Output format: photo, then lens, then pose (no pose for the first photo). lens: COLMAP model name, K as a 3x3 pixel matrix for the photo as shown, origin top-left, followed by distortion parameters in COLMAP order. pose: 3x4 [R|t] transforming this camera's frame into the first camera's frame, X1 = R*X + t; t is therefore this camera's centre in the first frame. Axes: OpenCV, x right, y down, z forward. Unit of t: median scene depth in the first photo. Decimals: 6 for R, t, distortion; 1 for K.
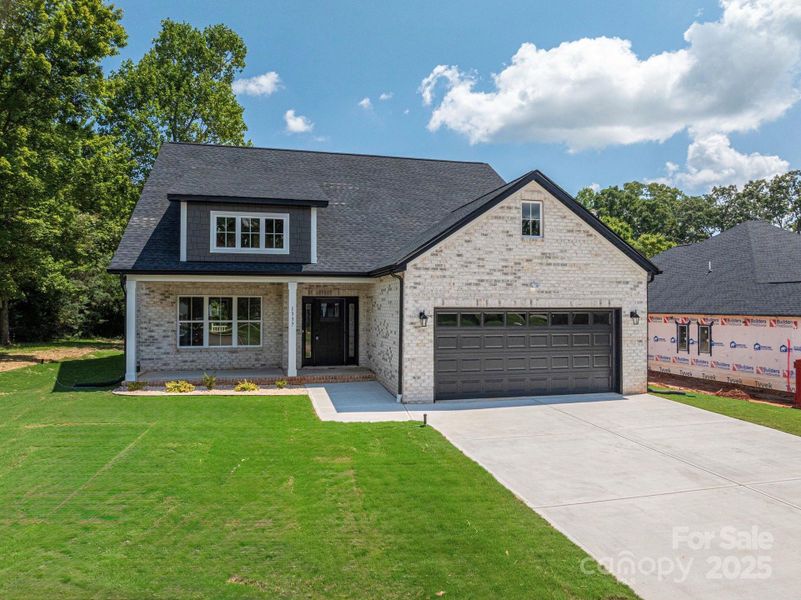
lens RADIAL K [[609.9, 0, 395.5], [0, 609.9, 300.7], [0, 0, 1]] dist [-0.061519, 0.027279]
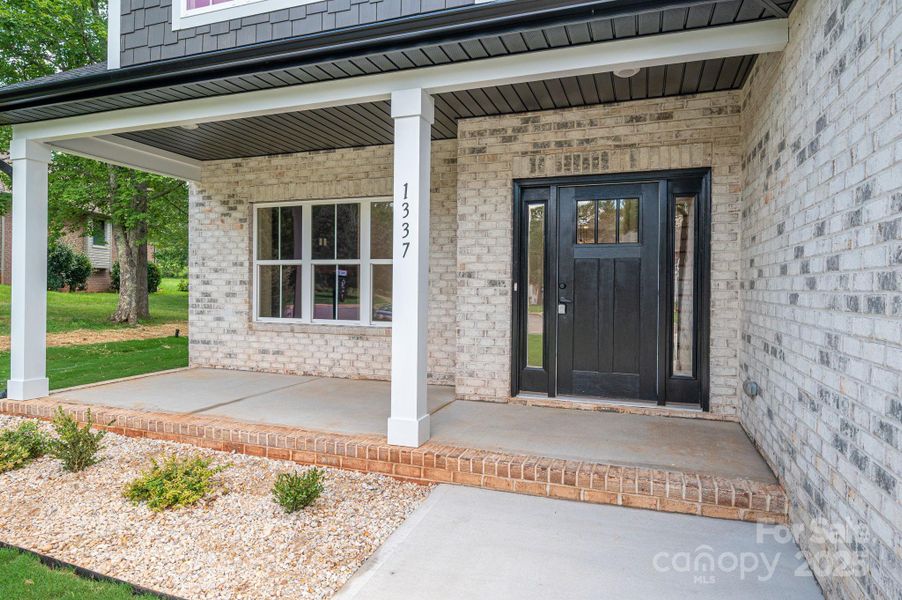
lens RADIAL K [[529.7, 0, 425.4], [0, 529.7, 290.1], [0, 0, 1]] dist [0.002396, 0.000193]
pose [[0.814824, 0.011139, -0.579601, -0.027632], [-0.004076, 0.999901, 0.013487, 0.052398], [0.579694, -0.008627, 0.814789, 0.797949]]
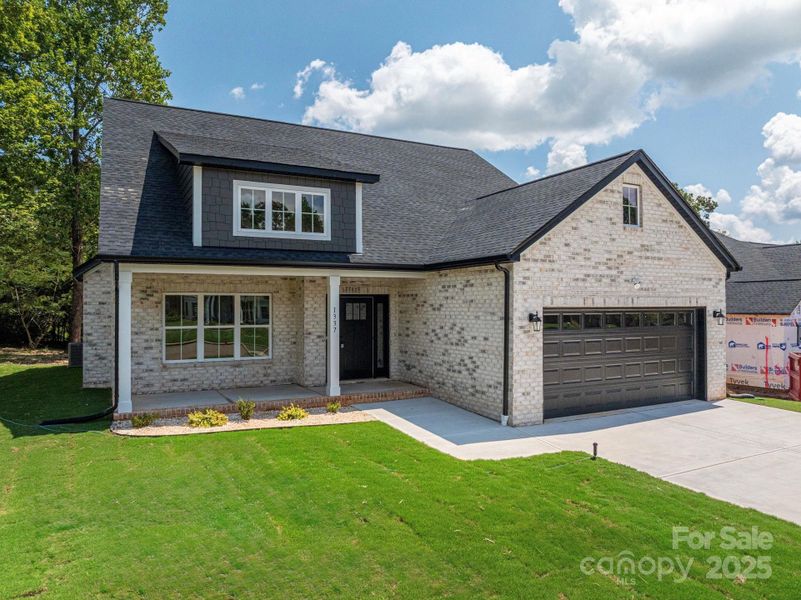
lens RADIAL K [[609.9, 0, 406.2], [0, 609.9, 300.6], [0, 0, 1]] dist [-0.061519, 0.027279]
pose [[0.969669, -0.001895, 0.244415, -0.266063], [0.001621, 0.999998, 0.001322, 0.000252], [-0.244417, -0.000886, 0.969670, 0.209421]]
